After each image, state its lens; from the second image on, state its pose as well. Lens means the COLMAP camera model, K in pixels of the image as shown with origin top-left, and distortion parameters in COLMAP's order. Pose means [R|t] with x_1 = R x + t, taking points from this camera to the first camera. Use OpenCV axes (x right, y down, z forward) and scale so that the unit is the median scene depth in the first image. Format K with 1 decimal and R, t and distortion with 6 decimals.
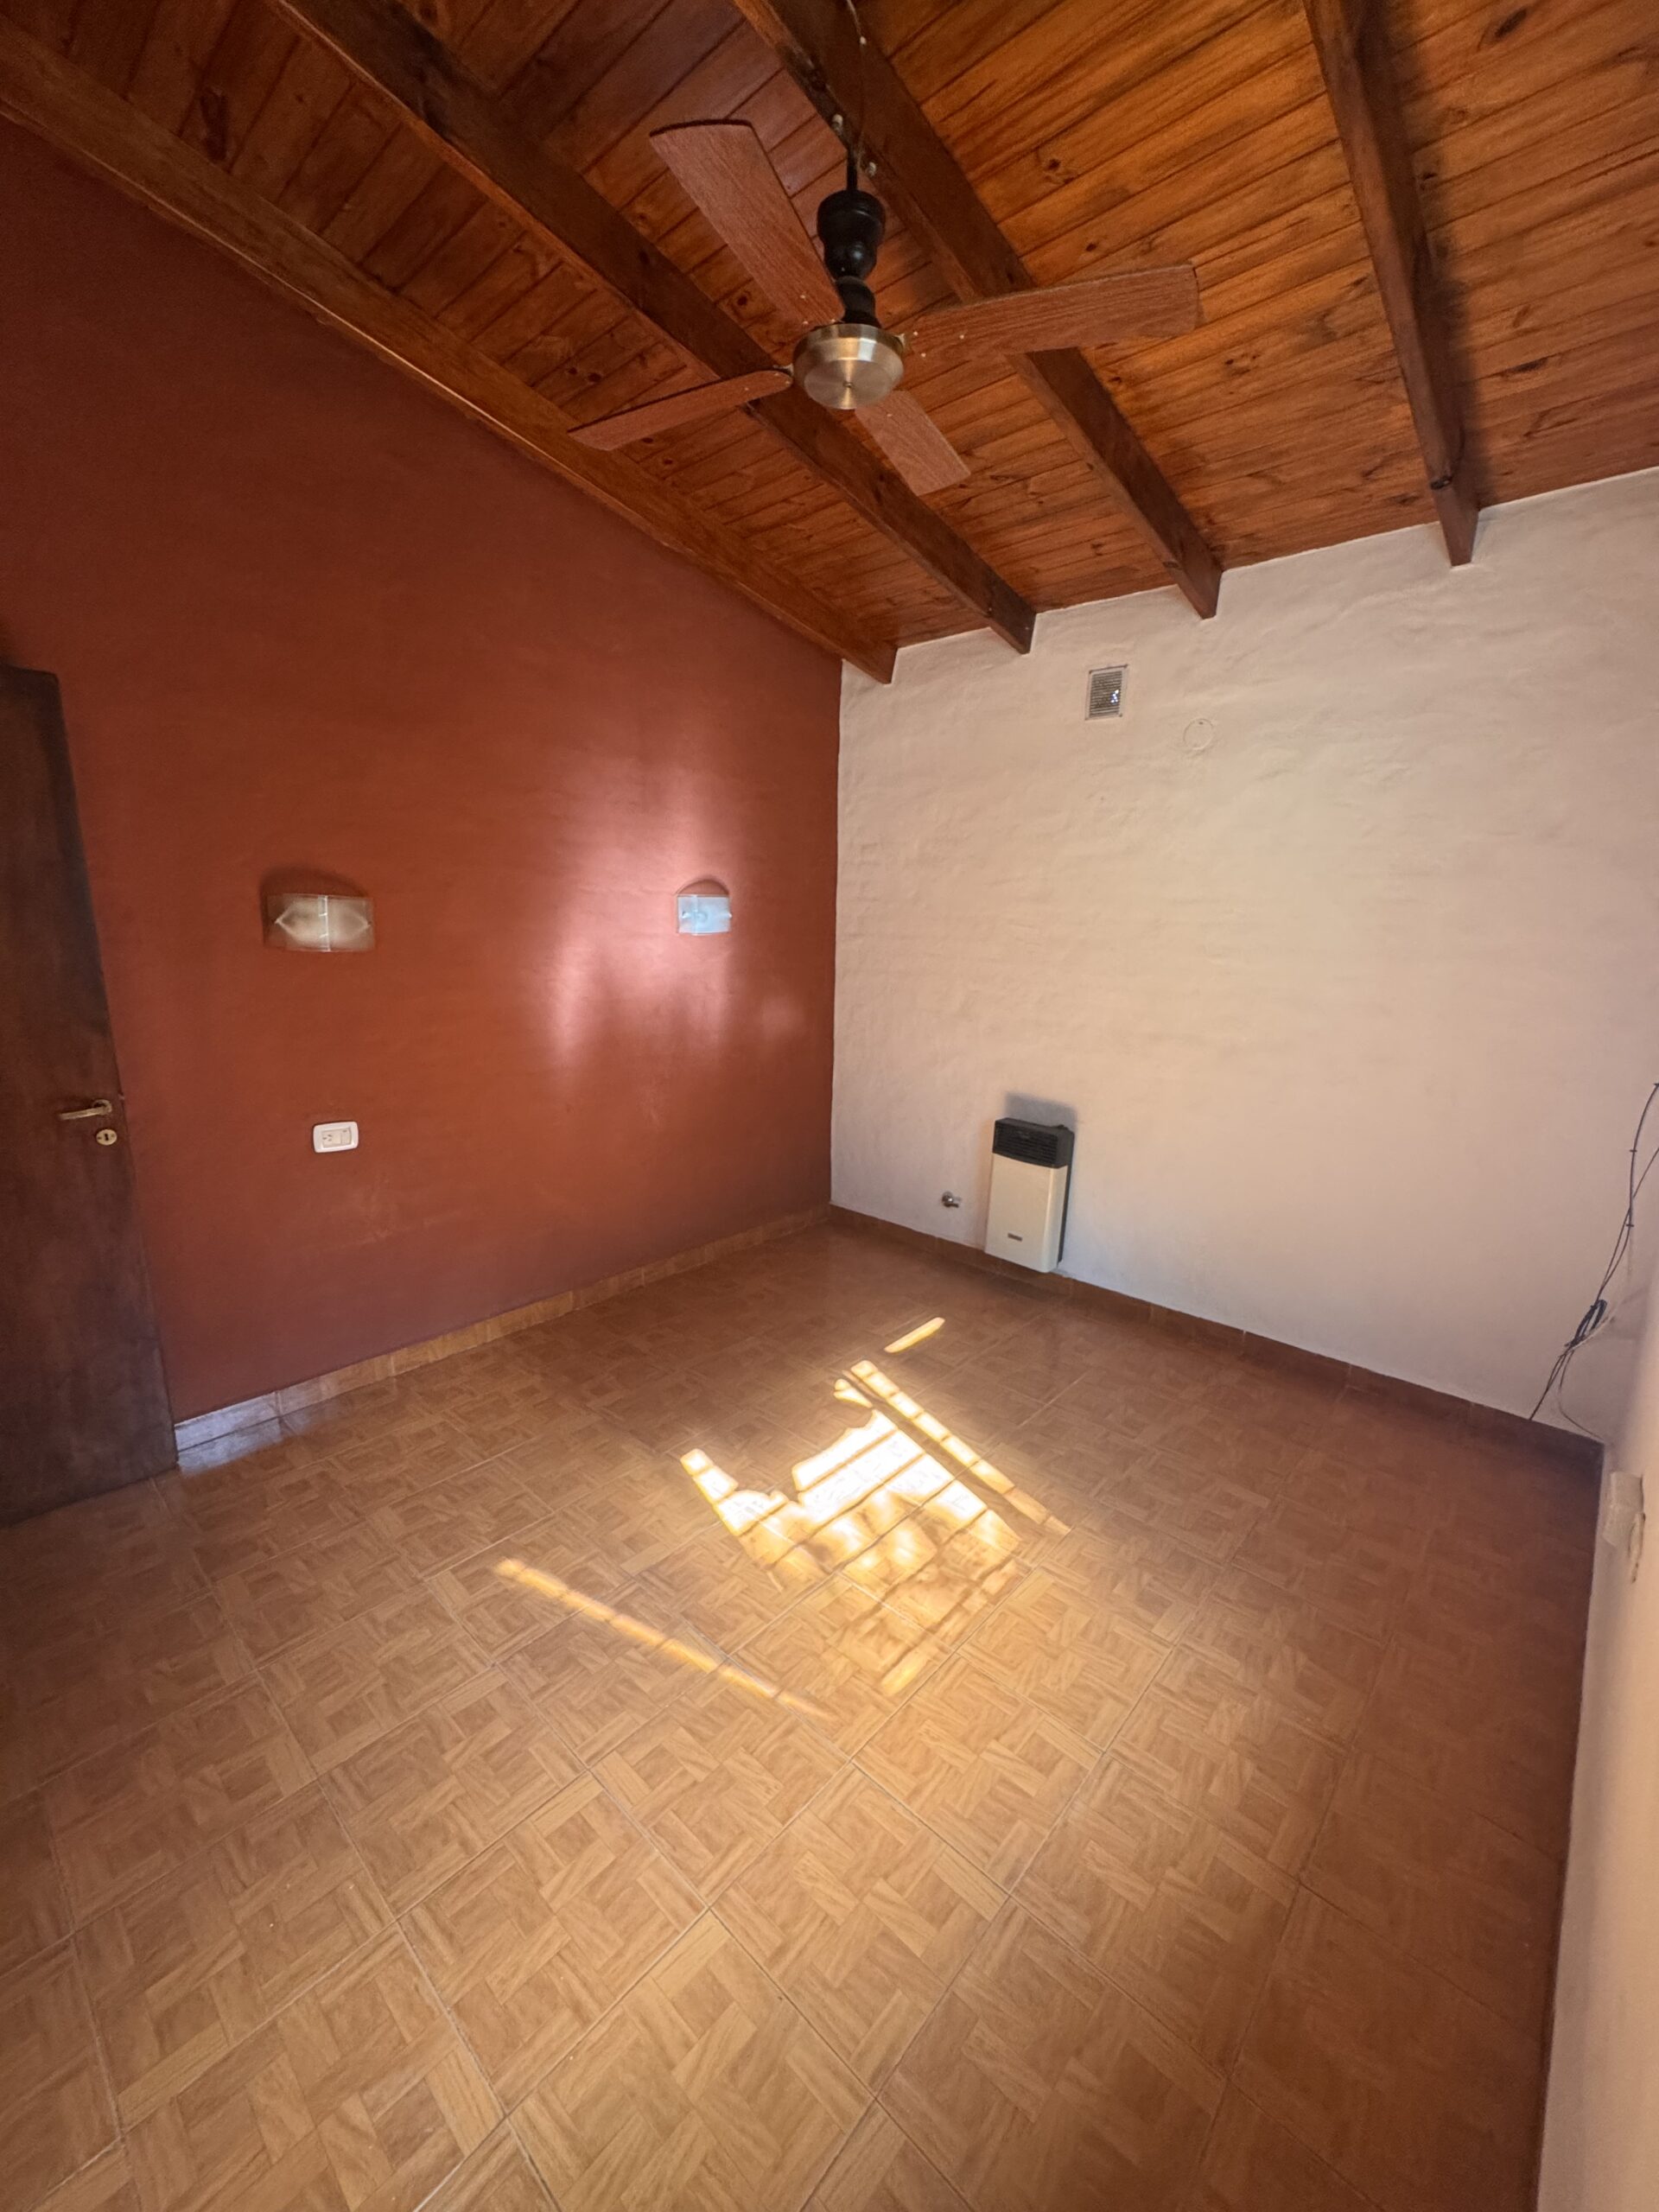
lens RADIAL K [[884.7, 0, 824.2], [0, 884.7, 1111.6], [0, 0, 1]] dist [-0.002700, -0.000549]
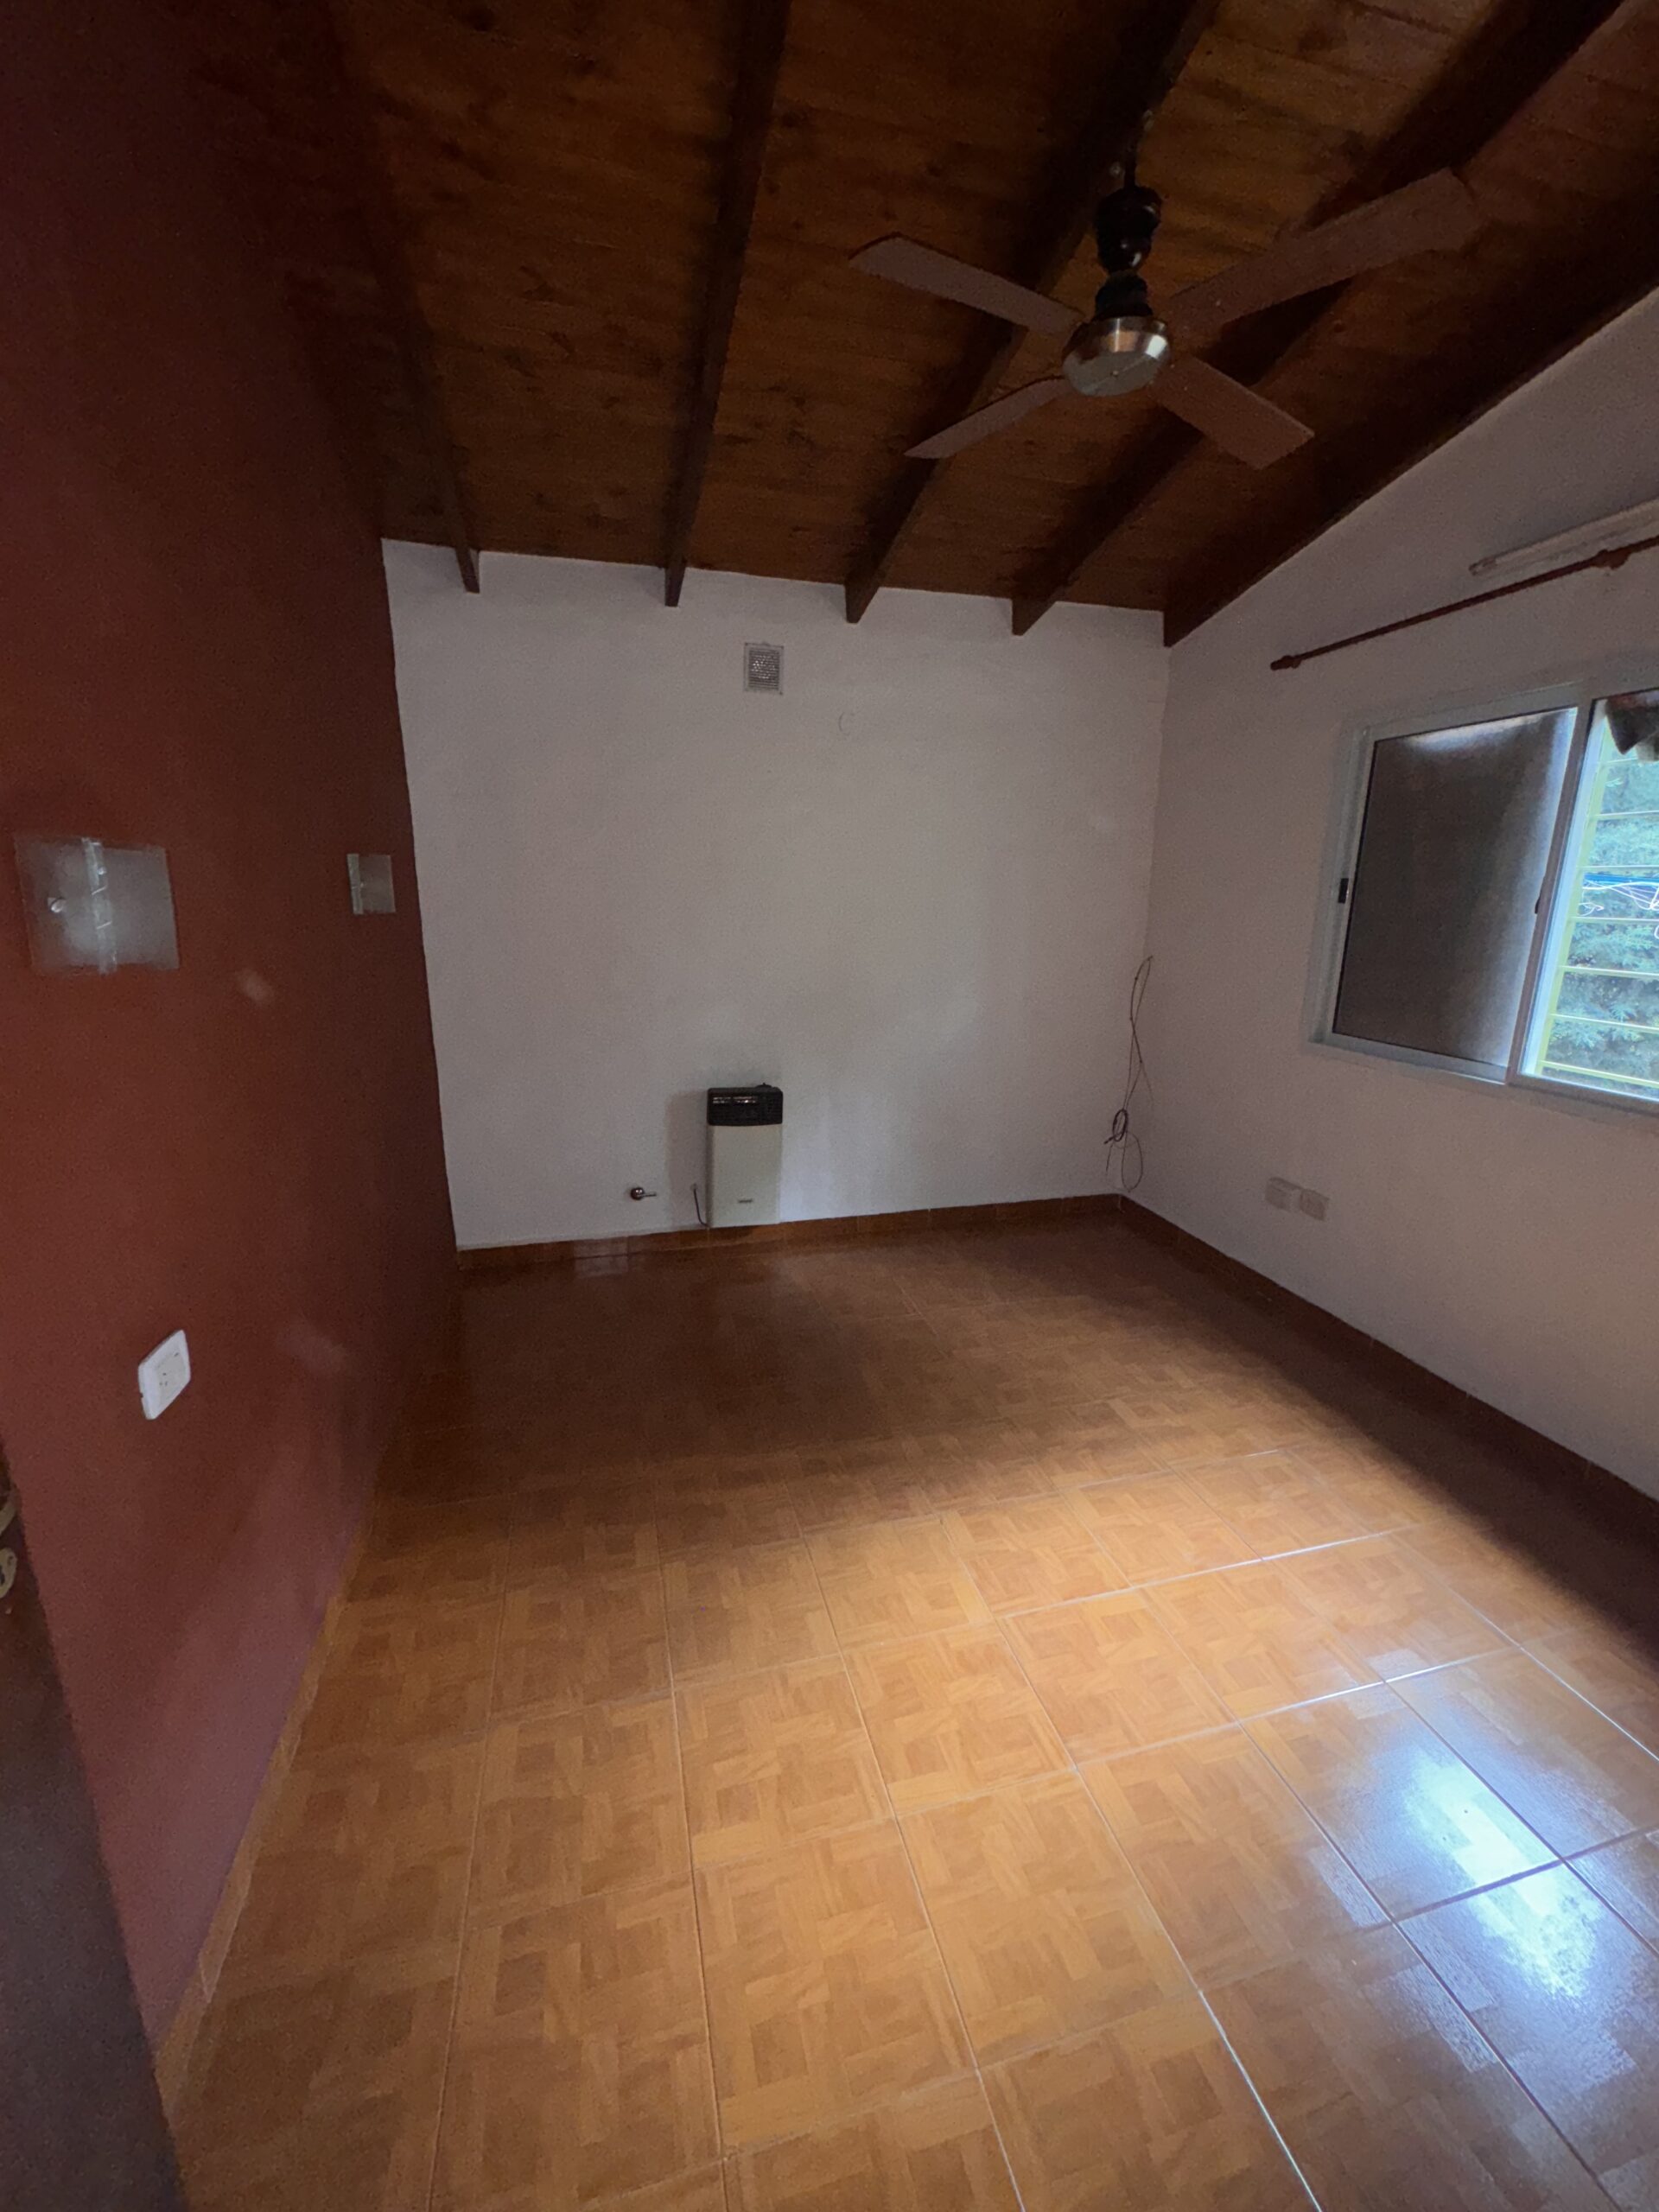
lens RADIAL K [[884.7, 0, 831.5], [0, 884.7, 1112.4], [0, 0, 1]] dist [-0.002700, -0.000549]
pose [[0.540572, -0.216822, 0.812878, -0.764093], [0.186745, 0.973039, 0.135356, -0.108922], [-0.820310, 0.078631, 0.566488, 0.477382]]
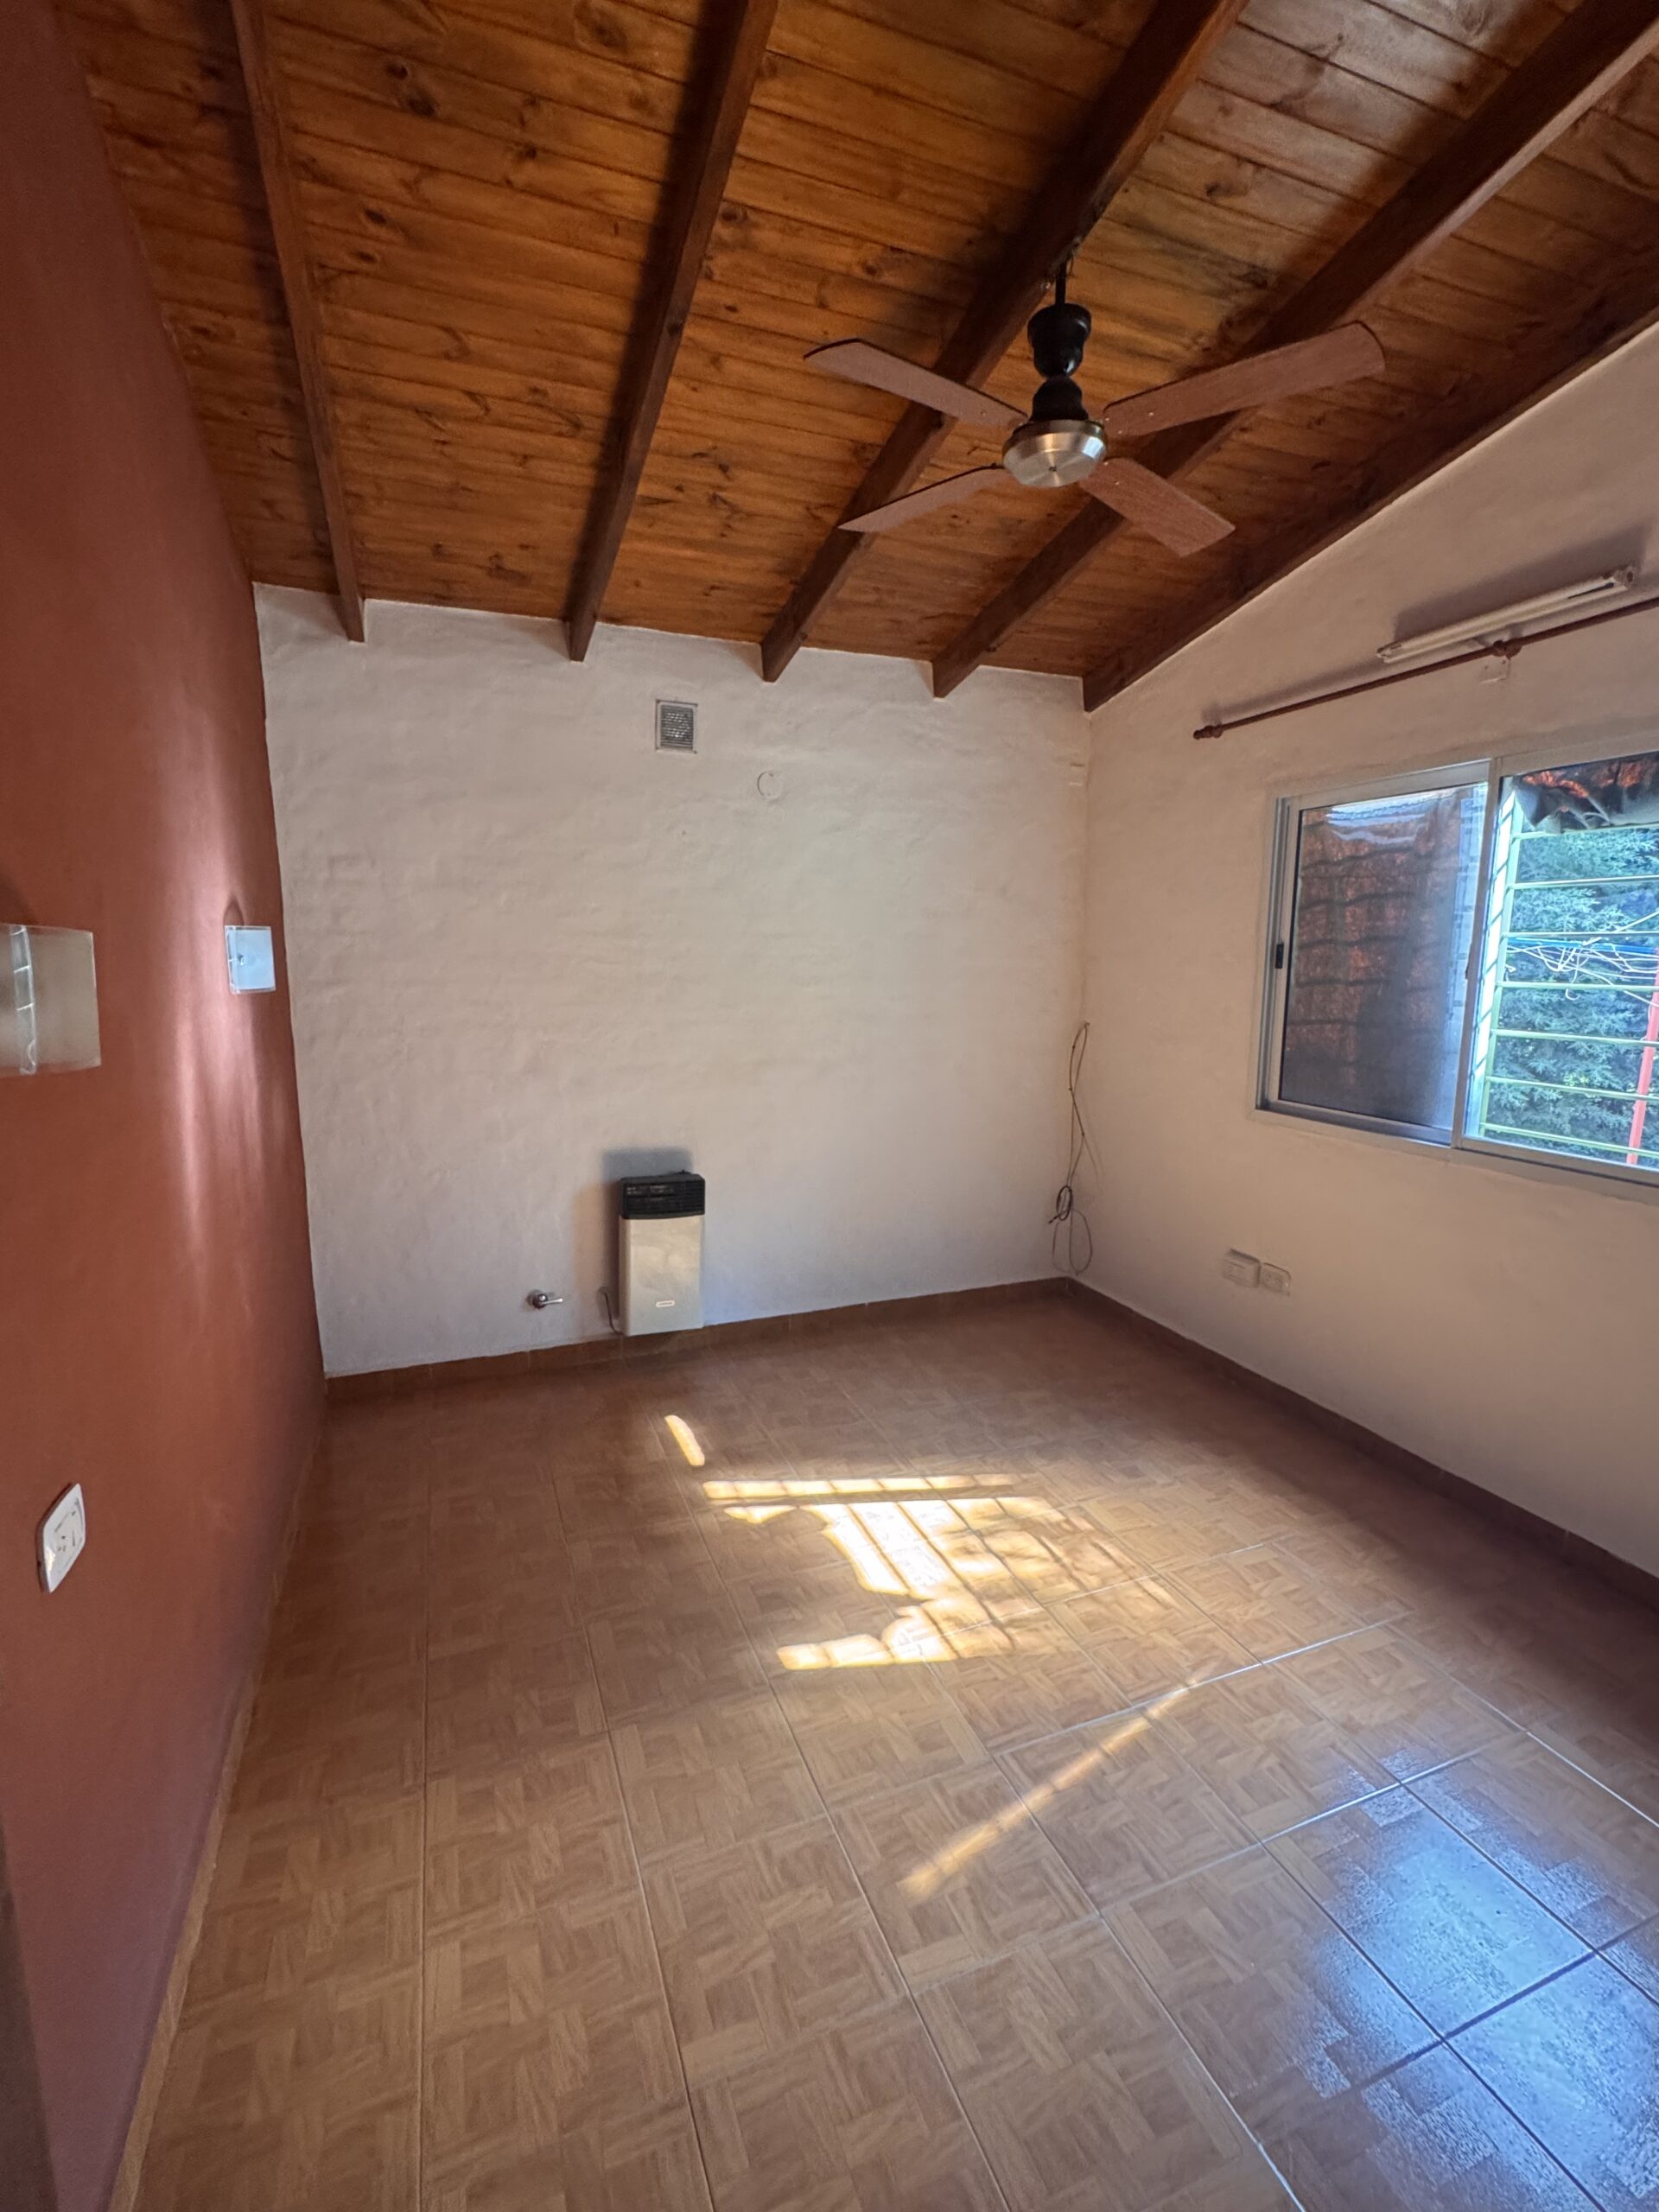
lens RADIAL K [[992.5, 0, 833.8], [0, 992.5, 1112.4], [0, 0, 1]] dist [-0.004841, -0.000618]
pose [[0.437651, -0.159410, 0.884901, -0.817980], [0.204226, 0.976060, 0.074827, -0.126830], [-0.875645, 0.147972, 0.459729, 0.506063]]
